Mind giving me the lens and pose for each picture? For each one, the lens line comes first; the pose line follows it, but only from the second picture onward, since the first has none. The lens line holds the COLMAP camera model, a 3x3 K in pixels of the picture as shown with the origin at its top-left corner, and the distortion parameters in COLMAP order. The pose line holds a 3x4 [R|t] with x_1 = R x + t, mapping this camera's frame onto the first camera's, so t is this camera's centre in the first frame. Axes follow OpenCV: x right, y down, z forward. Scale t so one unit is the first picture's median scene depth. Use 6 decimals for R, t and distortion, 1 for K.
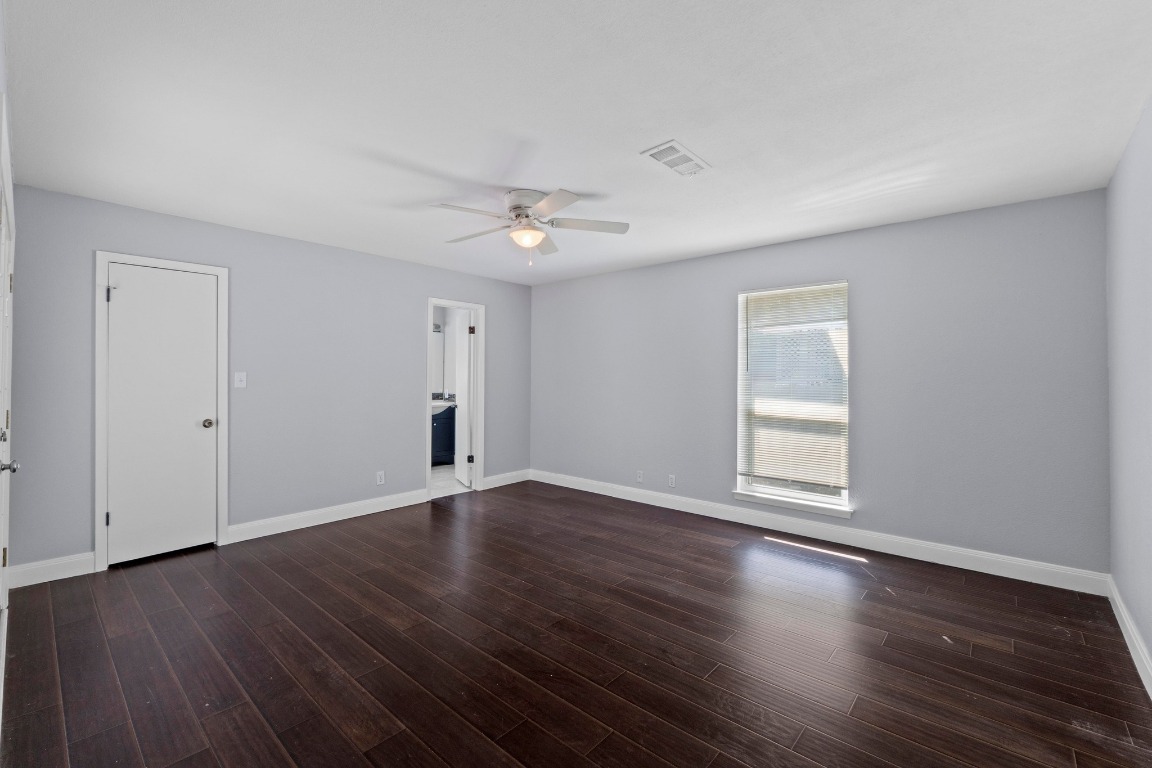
lens RADIAL K [[488.7, 0, 574.1], [0, 488.7, 375.7], [0, 0, 1]] dist [-0.004706, -0.000319]
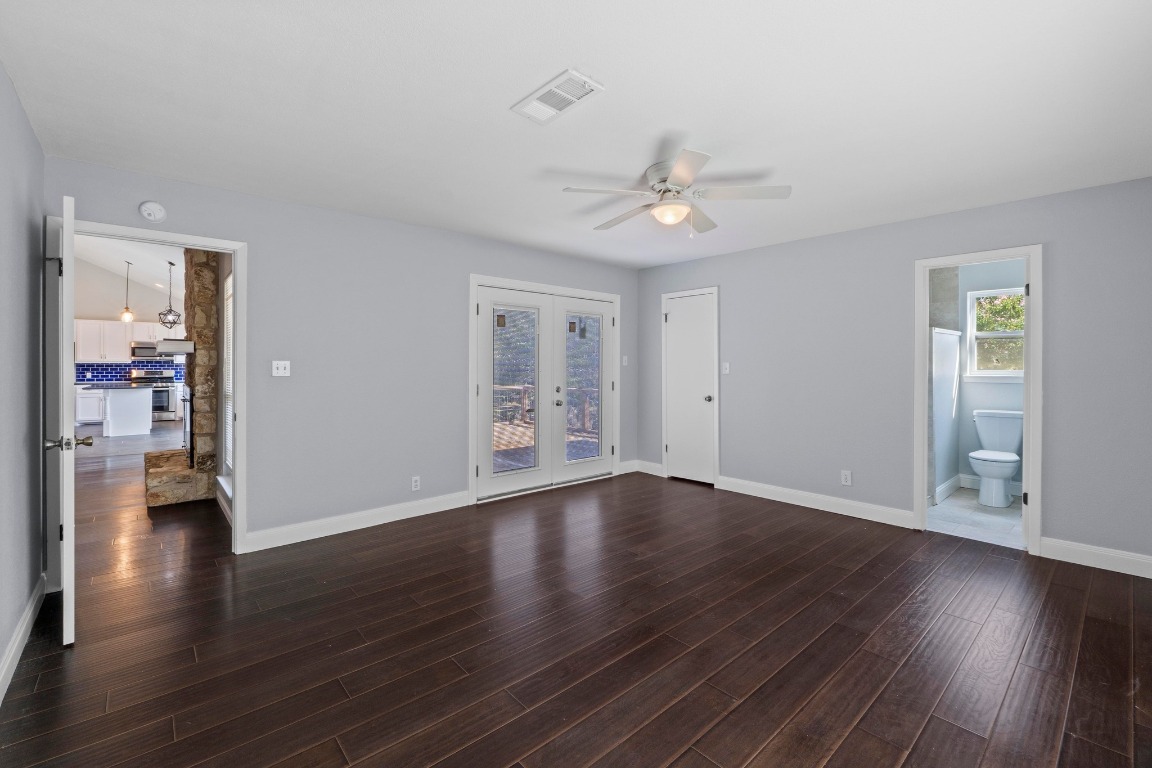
lens RADIAL K [[494.2, 0, 571.3], [0, 494.2, 365.9], [0, 0, 1]] dist [-0.003289, -0.000279]
pose [[-0.121456, 0.000476, -0.992597, 0.738420], [0.001667, 0.999999, 0.000275, 0.001945], [0.992595, -0.001621, -0.121456, 0.790659]]
